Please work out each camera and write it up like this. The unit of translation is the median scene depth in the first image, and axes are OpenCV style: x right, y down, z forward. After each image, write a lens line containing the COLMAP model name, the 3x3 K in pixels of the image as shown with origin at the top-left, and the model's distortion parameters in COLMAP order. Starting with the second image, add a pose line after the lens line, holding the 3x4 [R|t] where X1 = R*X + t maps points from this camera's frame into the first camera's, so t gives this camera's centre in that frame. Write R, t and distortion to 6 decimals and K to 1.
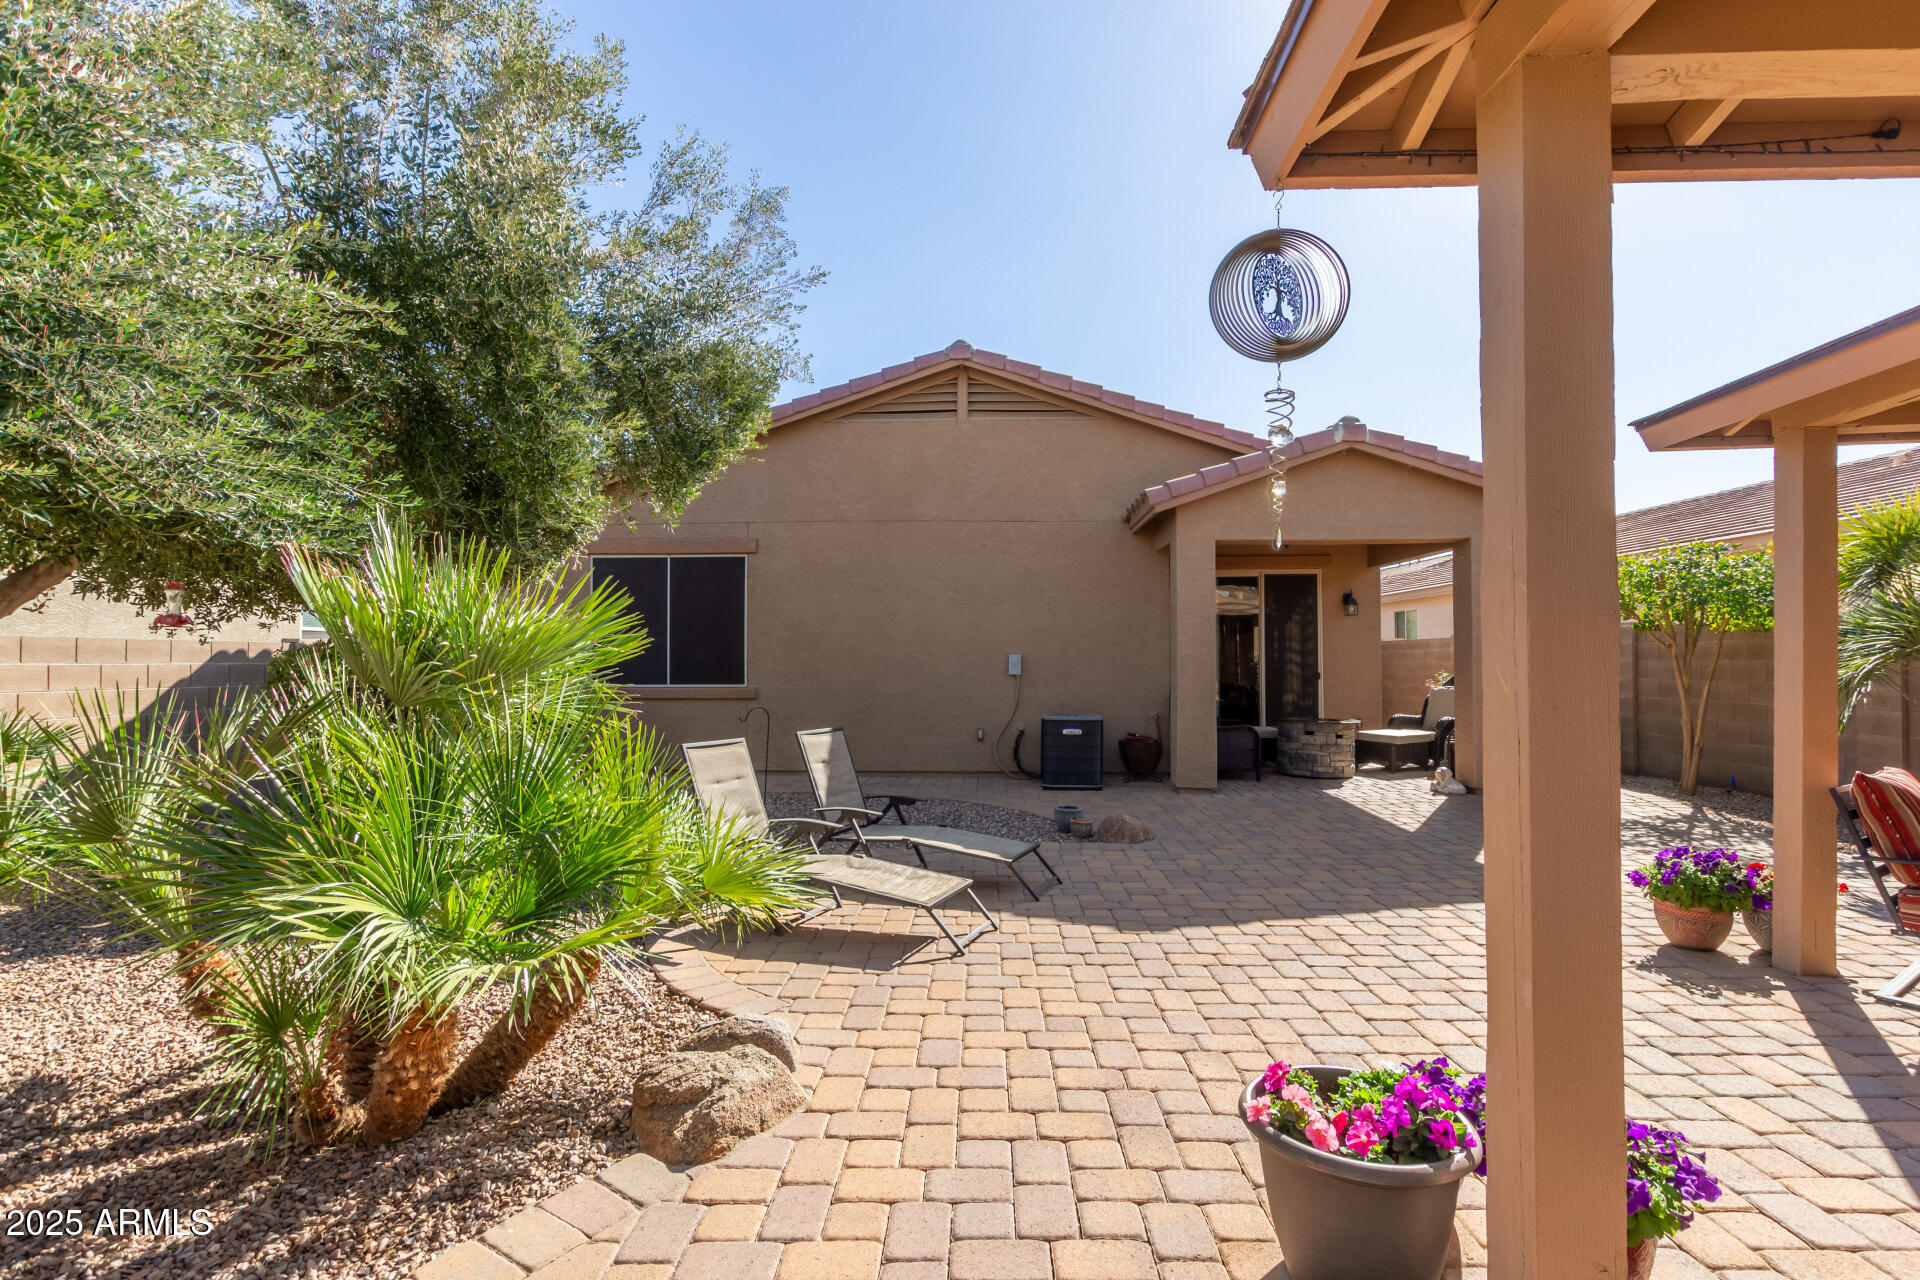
lens RADIAL K [[894.6, 0, 970.5], [0, 894.6, 639.0], [0, 0, 1]] dist [0.010929, -0.005934]
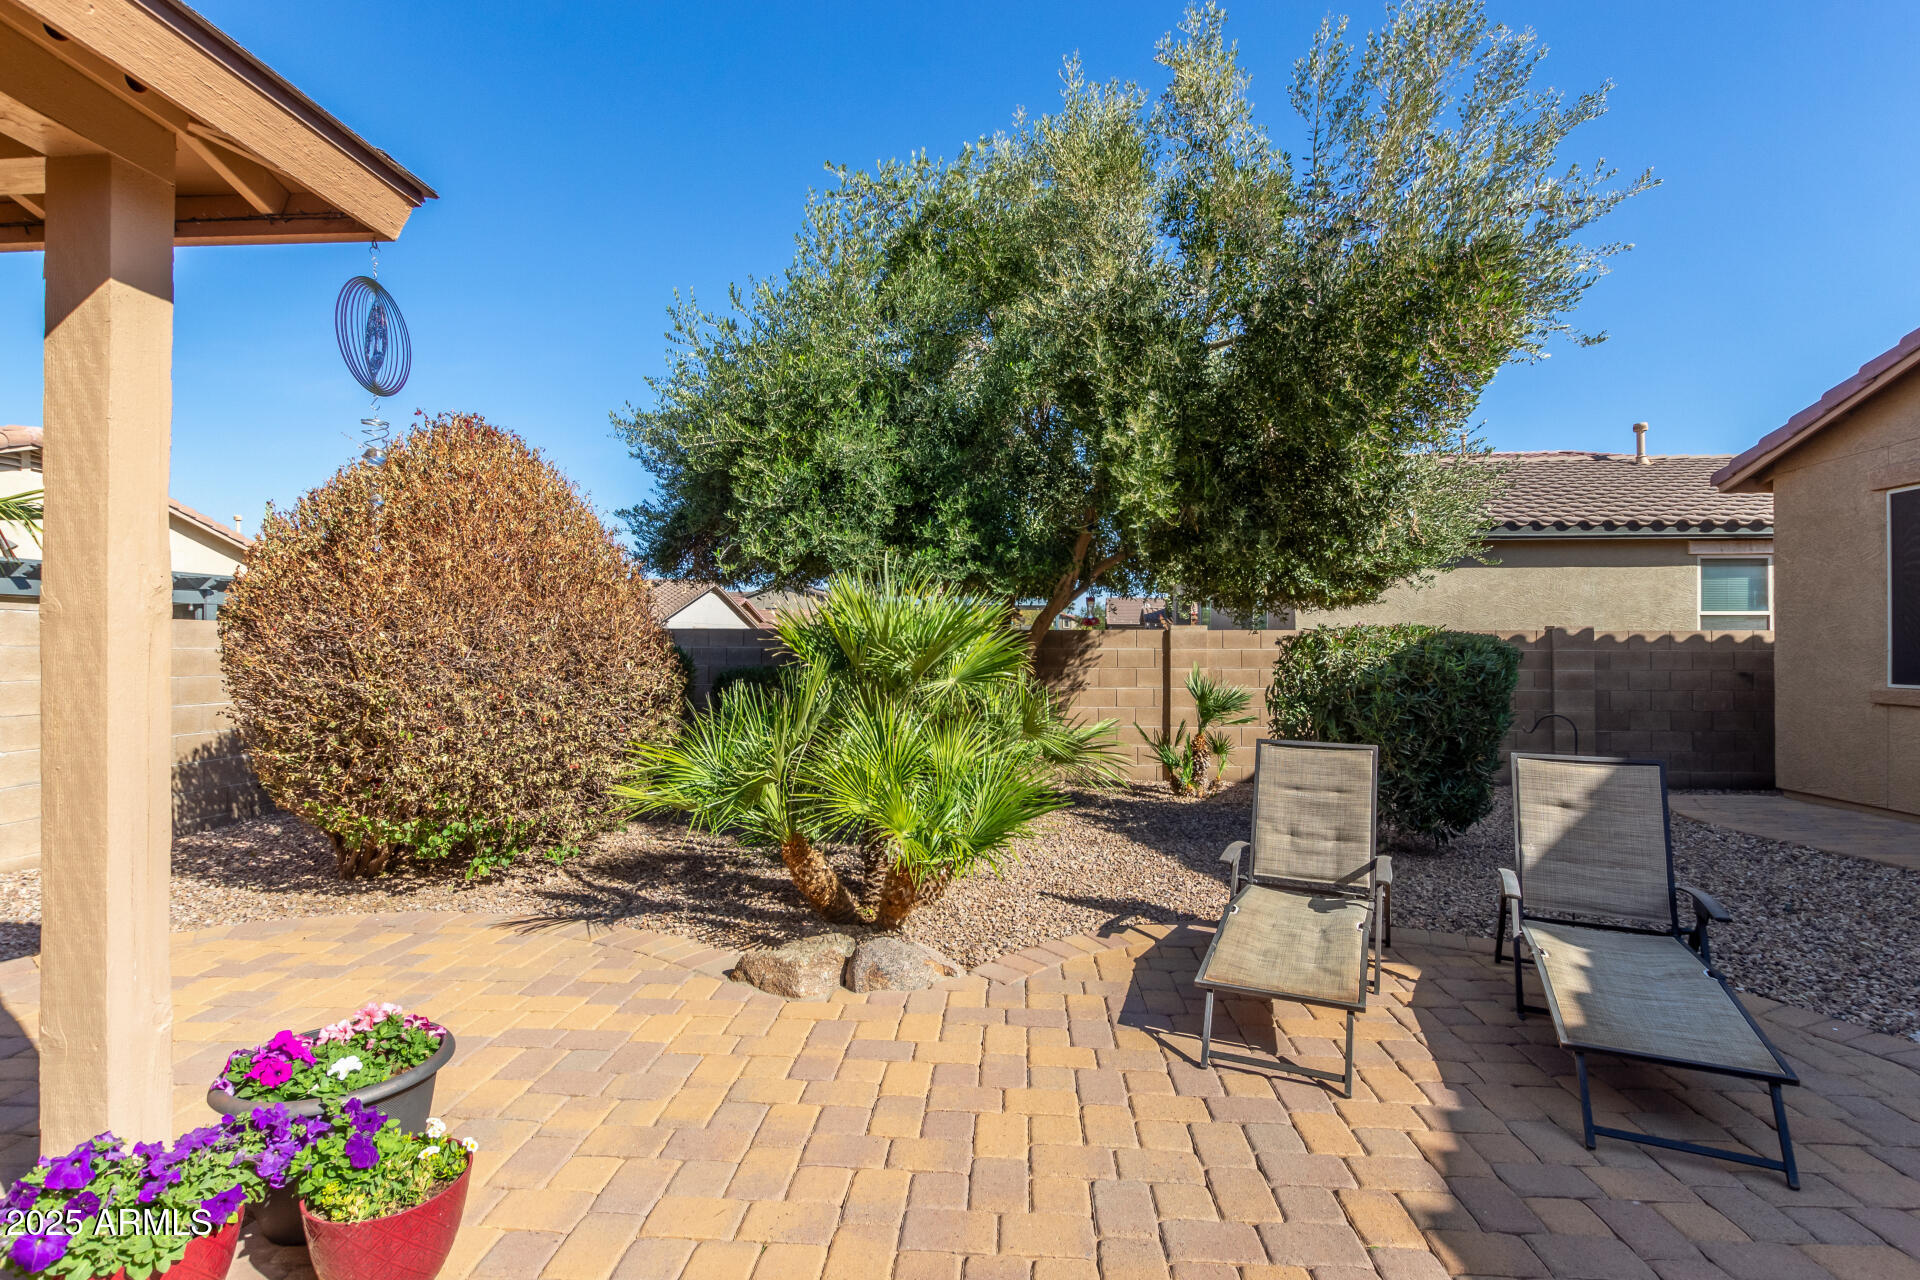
lens RADIAL K [[894.6, 0, 956.7], [0, 894.6, 641.6], [0, 0, 1]] dist [0.010929, -0.005934]
pose [[-0.030513, -0.007354, -0.999507, 0.685518], [0.019969, 0.999769, -0.007966, 0.022255], [0.999335, -0.020202, -0.030360, 0.821494]]
